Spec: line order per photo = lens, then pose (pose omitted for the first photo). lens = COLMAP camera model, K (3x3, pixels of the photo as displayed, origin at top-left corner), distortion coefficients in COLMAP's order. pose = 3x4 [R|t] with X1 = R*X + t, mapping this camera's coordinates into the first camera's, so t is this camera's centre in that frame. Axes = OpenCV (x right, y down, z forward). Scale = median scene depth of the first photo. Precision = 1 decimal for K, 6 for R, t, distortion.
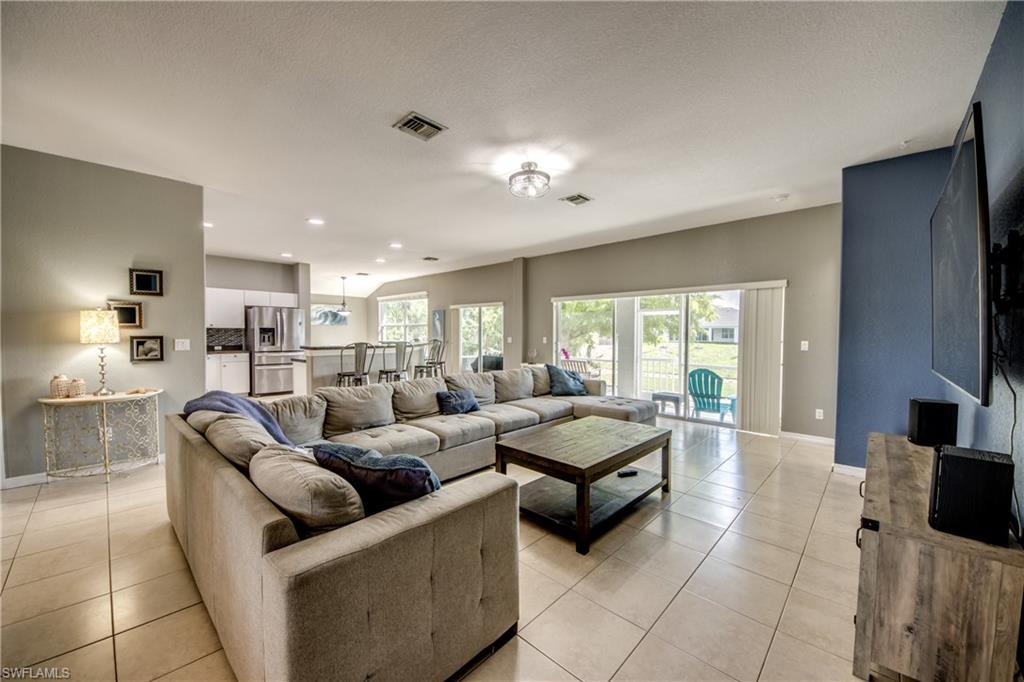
lens RADIAL K [[388.0, 0, 512.7], [0, 388.0, 344.7], [0, 0, 1]] dist [0.006774, -0.008560]
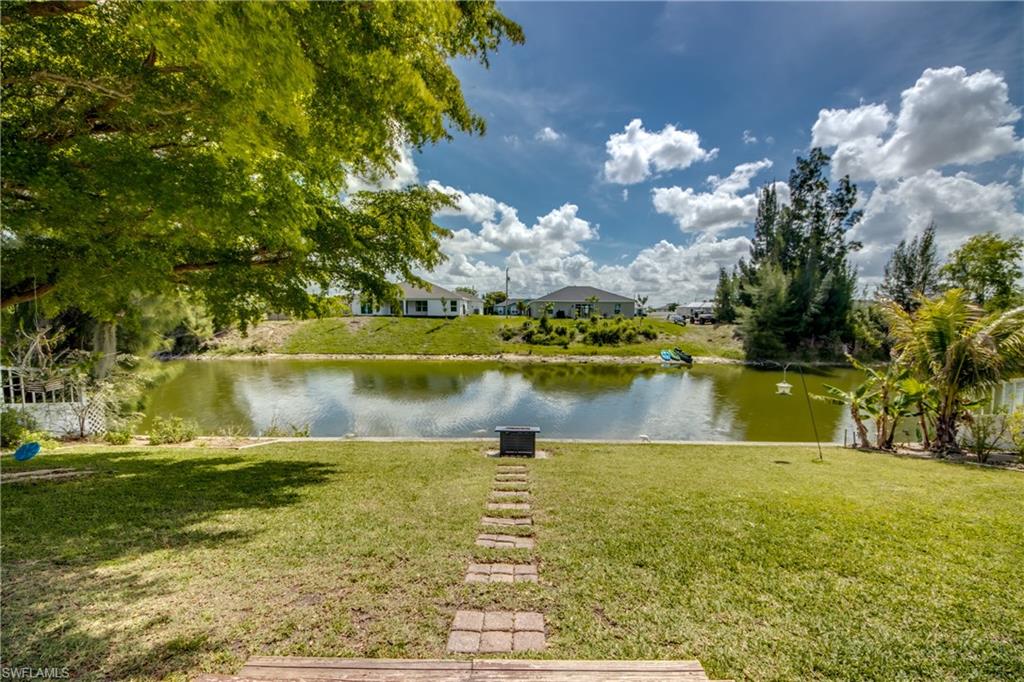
lens RADIAL K [[388.0, 0, 512.1], [0, 388.0, 337.0], [0, 0, 1]] dist [0.006774, -0.008560]
pose [[0.729192, -0.047239, 0.682676, 0.478161], [0.015816, 0.998511, 0.052200, 0.005116], [-0.684126, -0.027267, 0.728854, 1.091585]]
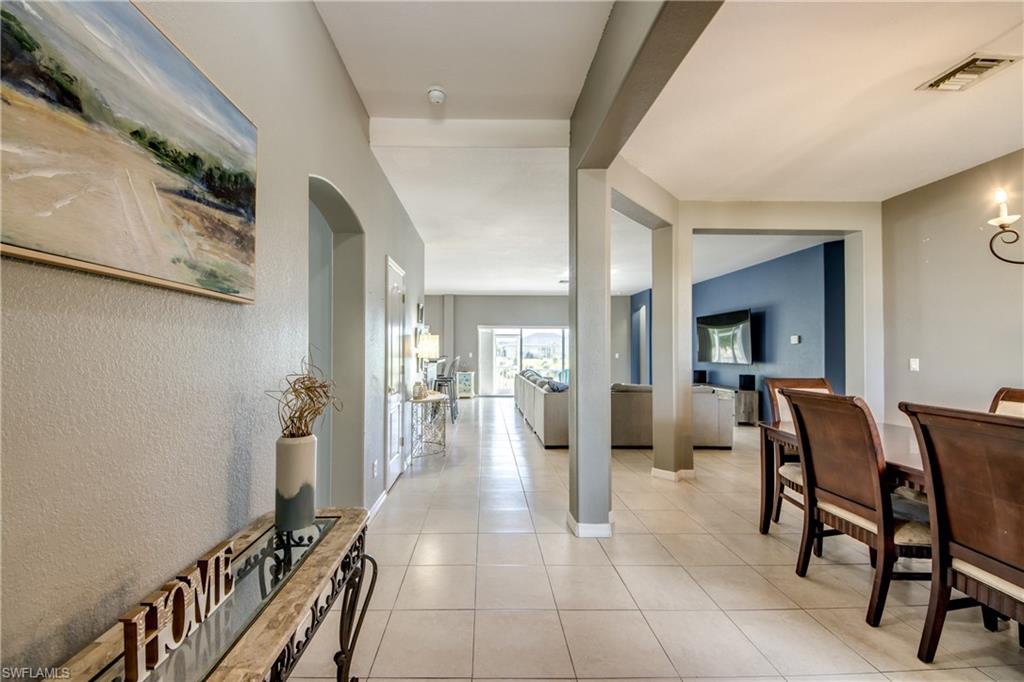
lens RADIAL K [[388.0, 0, 503.3], [0, 388.0, 345.5], [0, 0, 1]] dist [0.006774, -0.008560]
pose [[0.694368, 0.007861, 0.719577, -0.808509], [0.019163, 0.999384, -0.029409, -0.002200], [-0.719365, 0.034210, 0.693789, -0.056616]]
